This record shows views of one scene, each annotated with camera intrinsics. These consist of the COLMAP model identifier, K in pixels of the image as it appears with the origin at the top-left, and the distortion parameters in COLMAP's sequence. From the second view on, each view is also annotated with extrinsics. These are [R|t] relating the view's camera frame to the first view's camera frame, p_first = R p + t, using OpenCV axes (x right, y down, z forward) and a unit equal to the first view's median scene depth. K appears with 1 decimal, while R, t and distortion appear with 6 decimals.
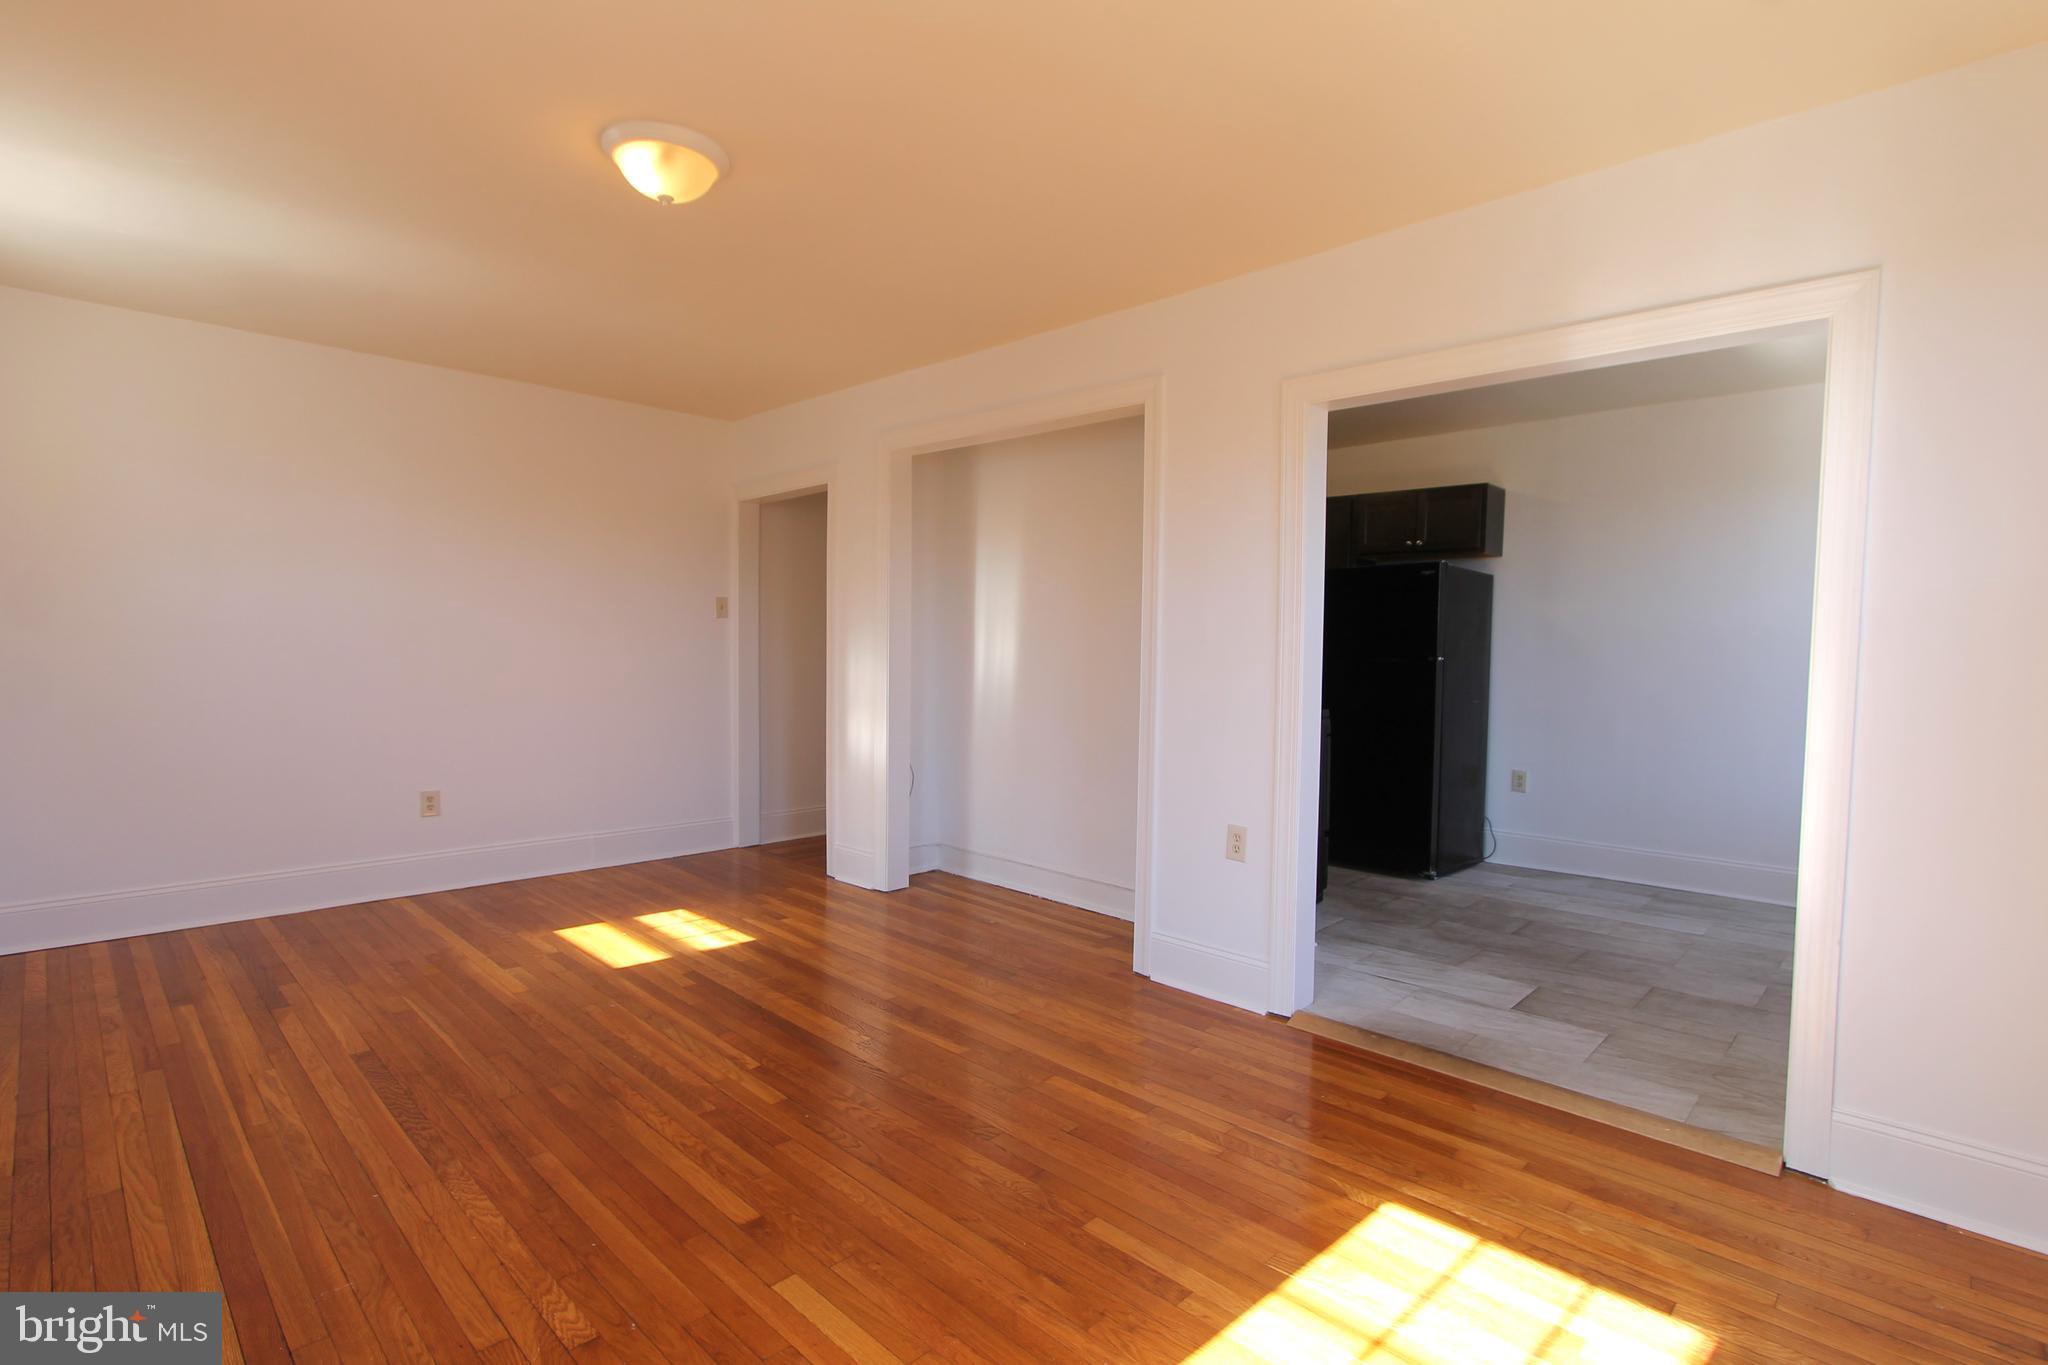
lens RADIAL K [[954.0, 0, 1024.0], [0, 954.0, 682.5], [0, 0, 1]] dist [-0.000878, 0.000186]
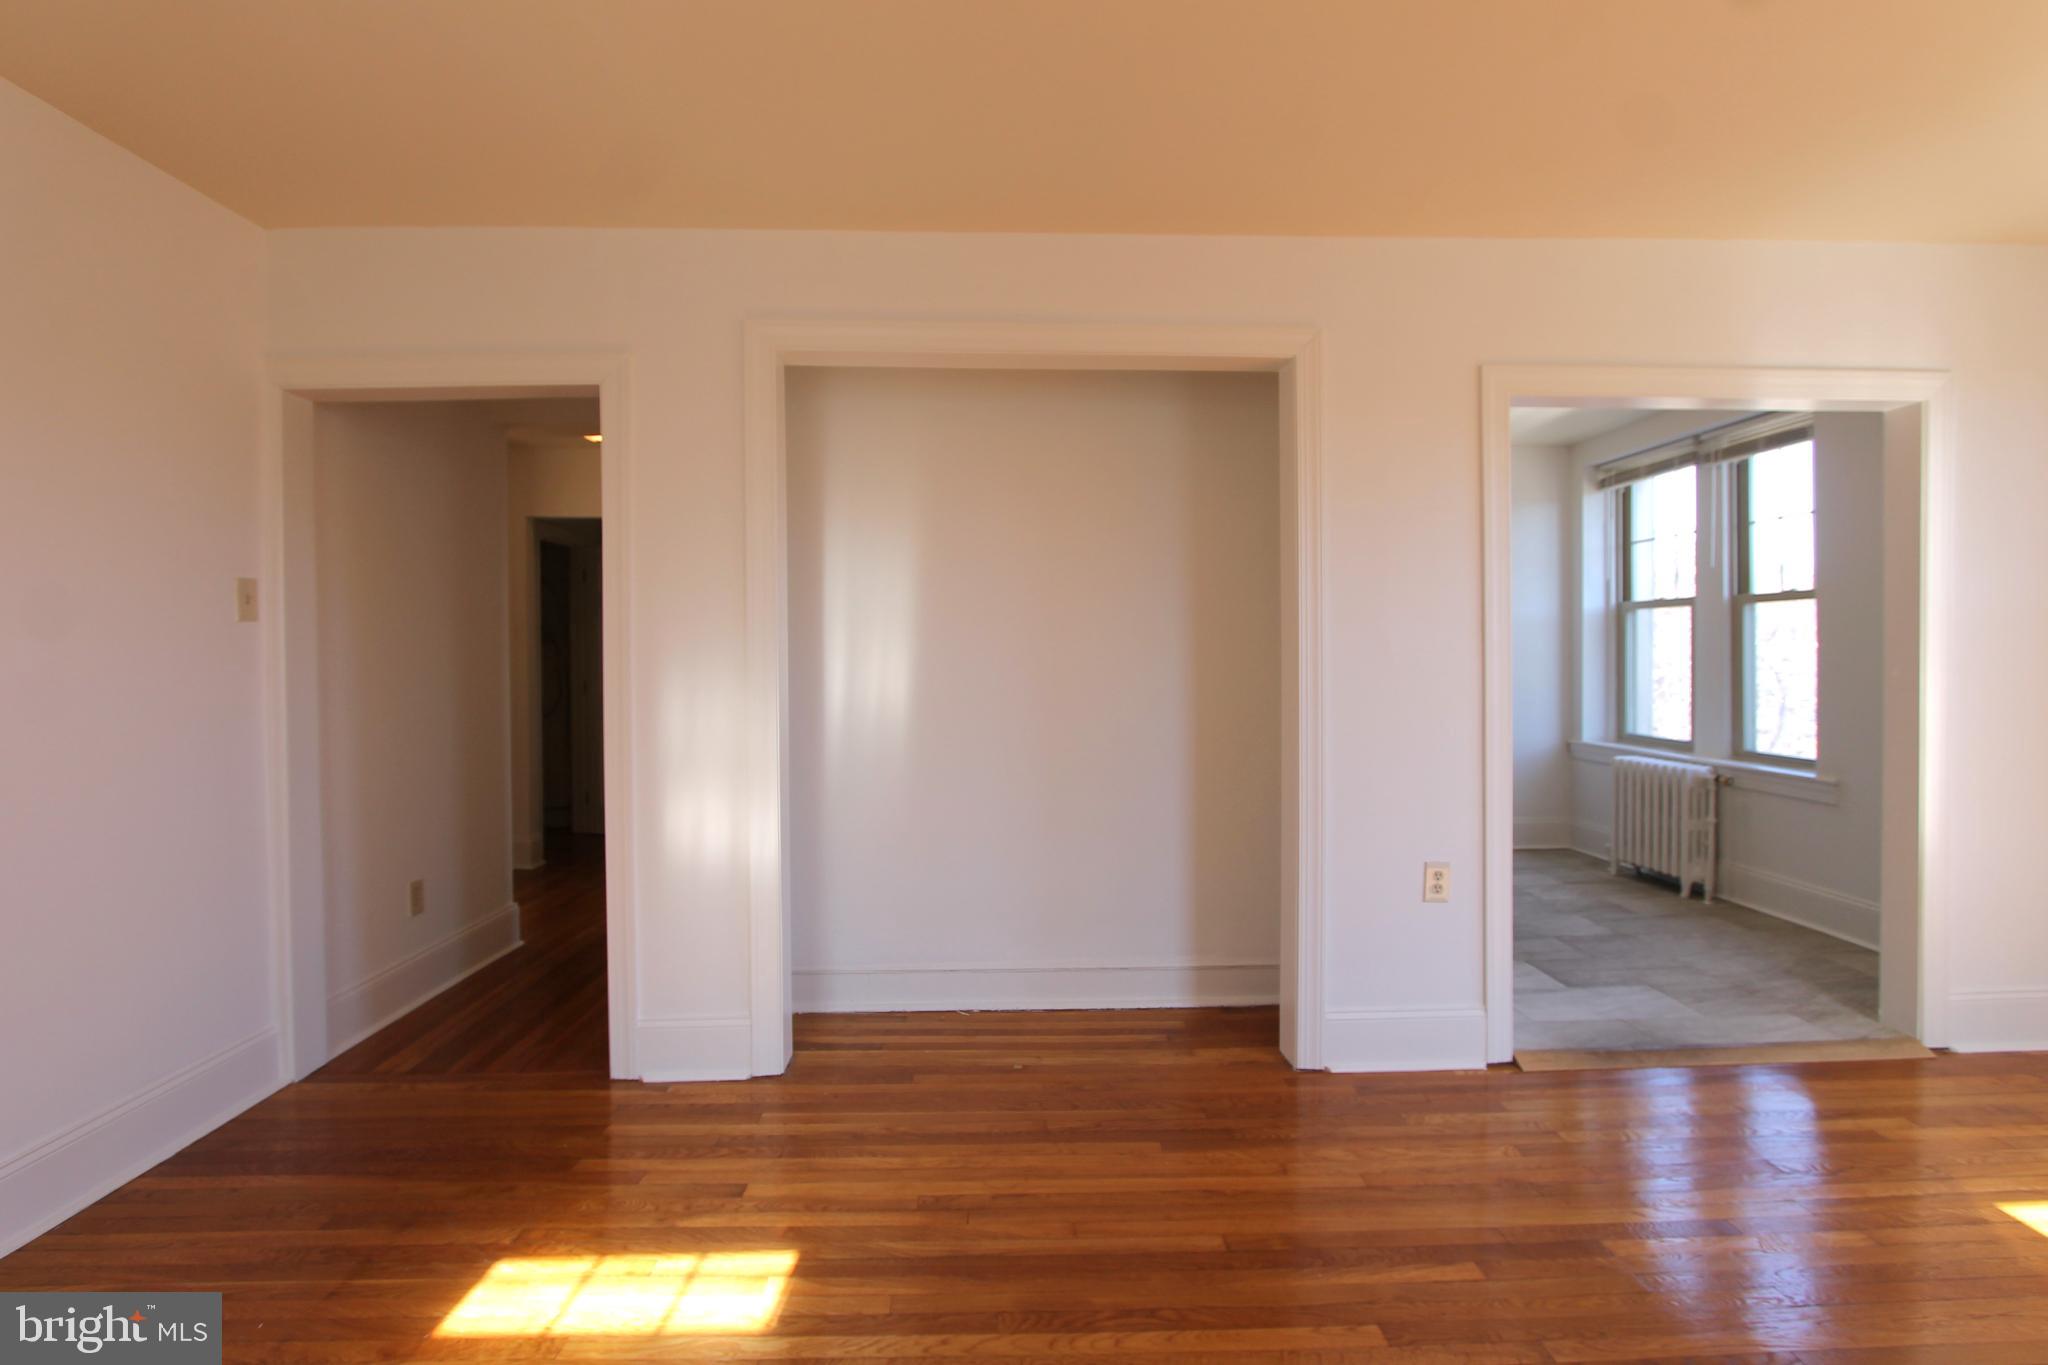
lens RADIAL K [[941.6, 0, 1024.0], [0, 941.6, 665.2], [0, 0, 1]] dist [-0.011613, 0.000254]
pose [[0.699324, -0.023840, 0.714407, -0.661226], [0.045555, 0.998898, -0.011260, -0.037742], [-0.713352, 0.040420, 0.699640, 0.672602]]
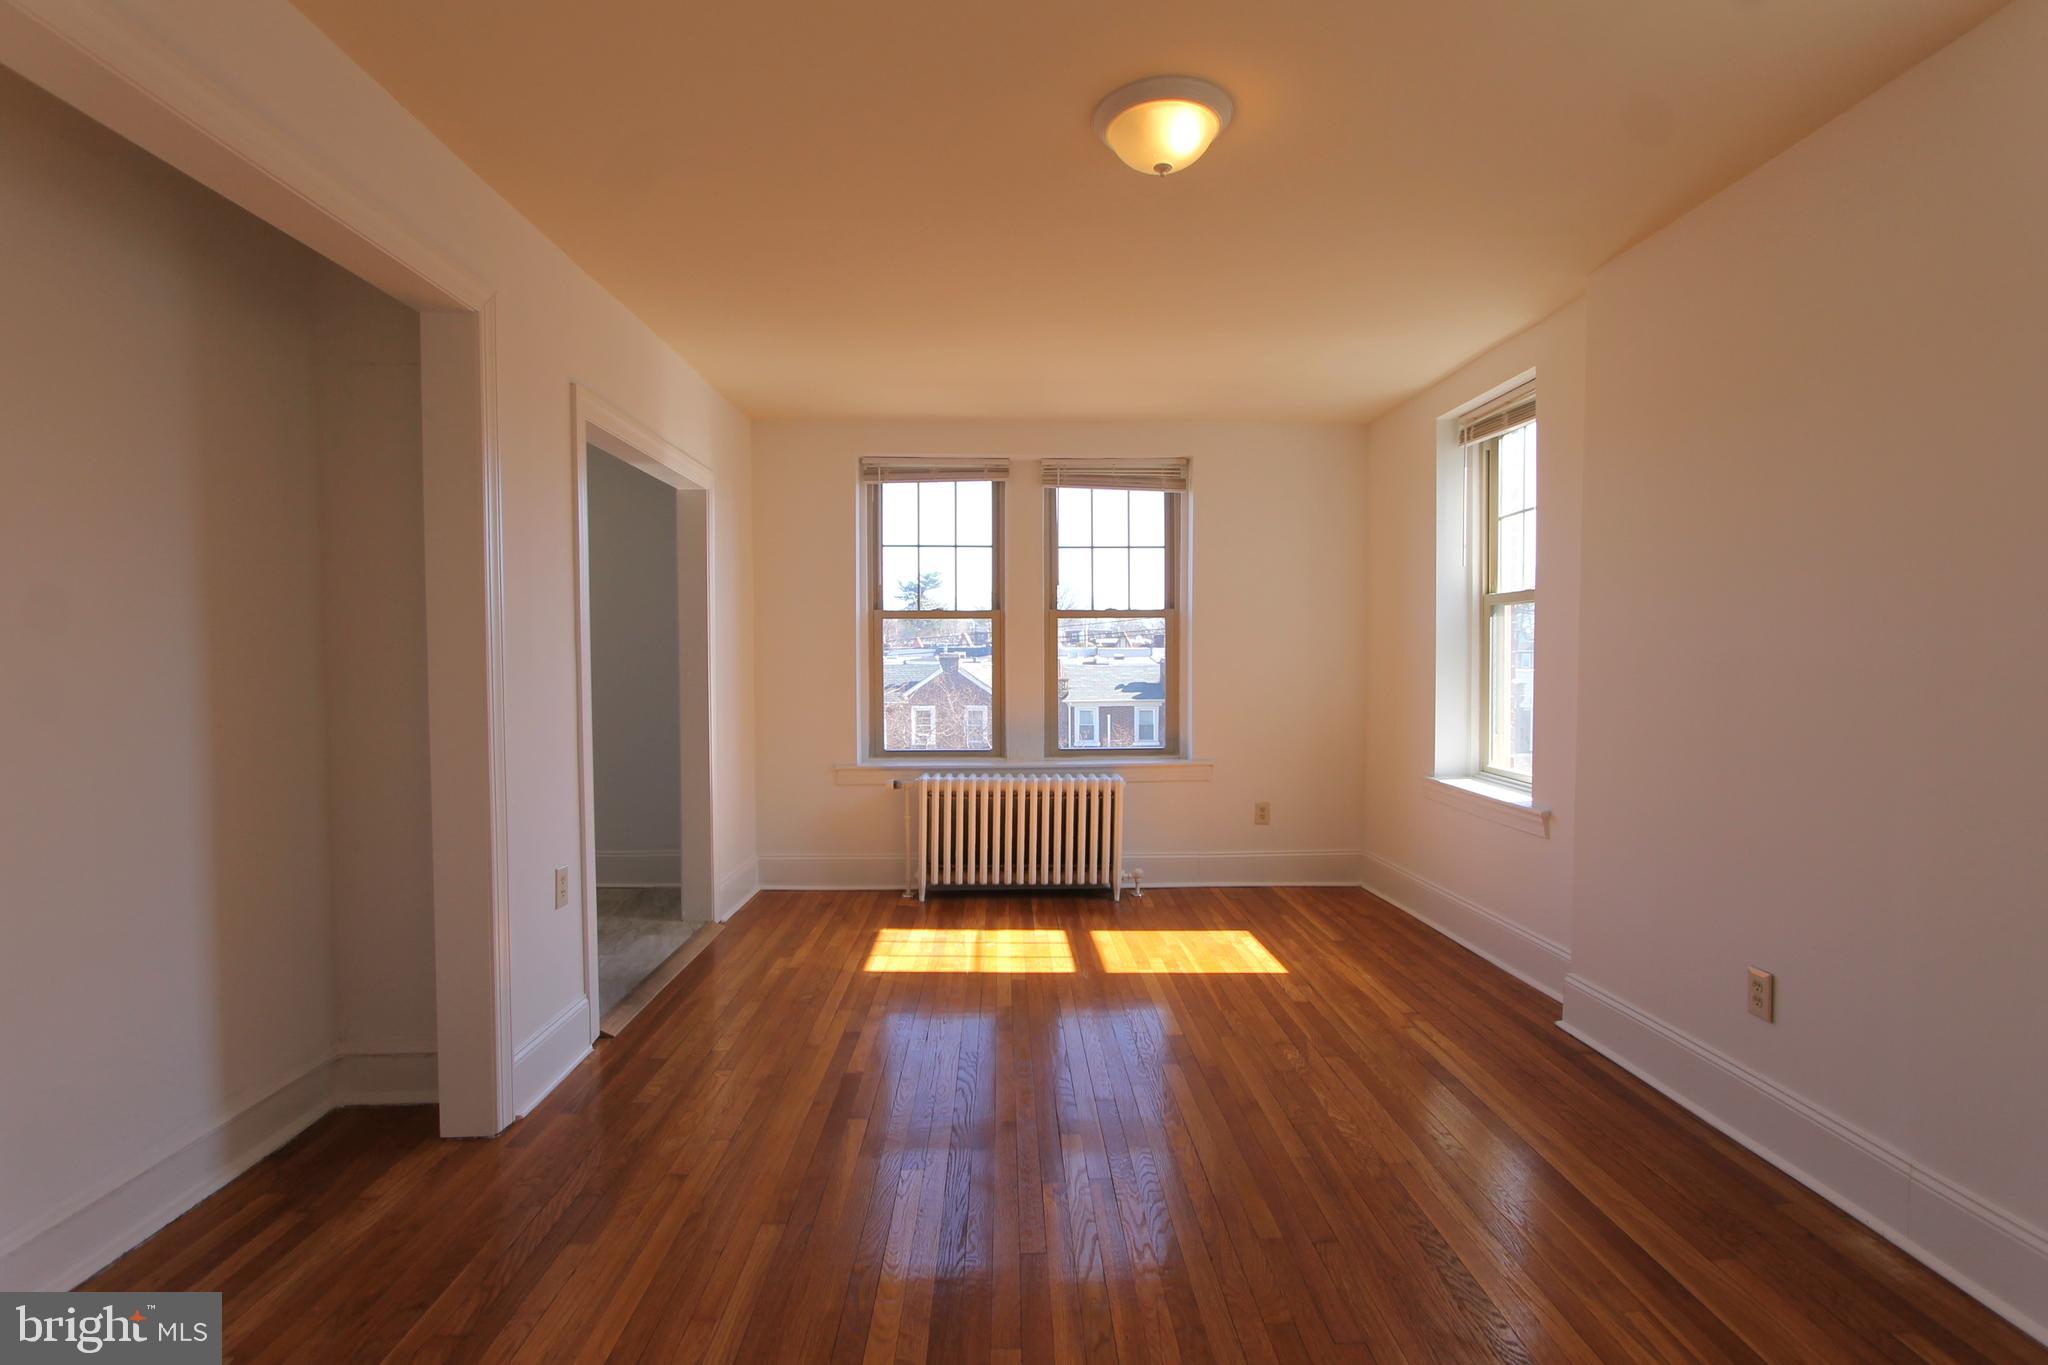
lens RADIAL K [[985.3, 0, 1024.0], [0, 985.3, 682.5], [0, 0, 1]] dist [-0.013075, 0.001542]
pose [[-0.712129, -0.030237, 0.701397, -0.720365], [0.022805, 0.997548, 0.066158, -0.070563], [-0.701678, 0.063109, -0.709694, 1.355884]]
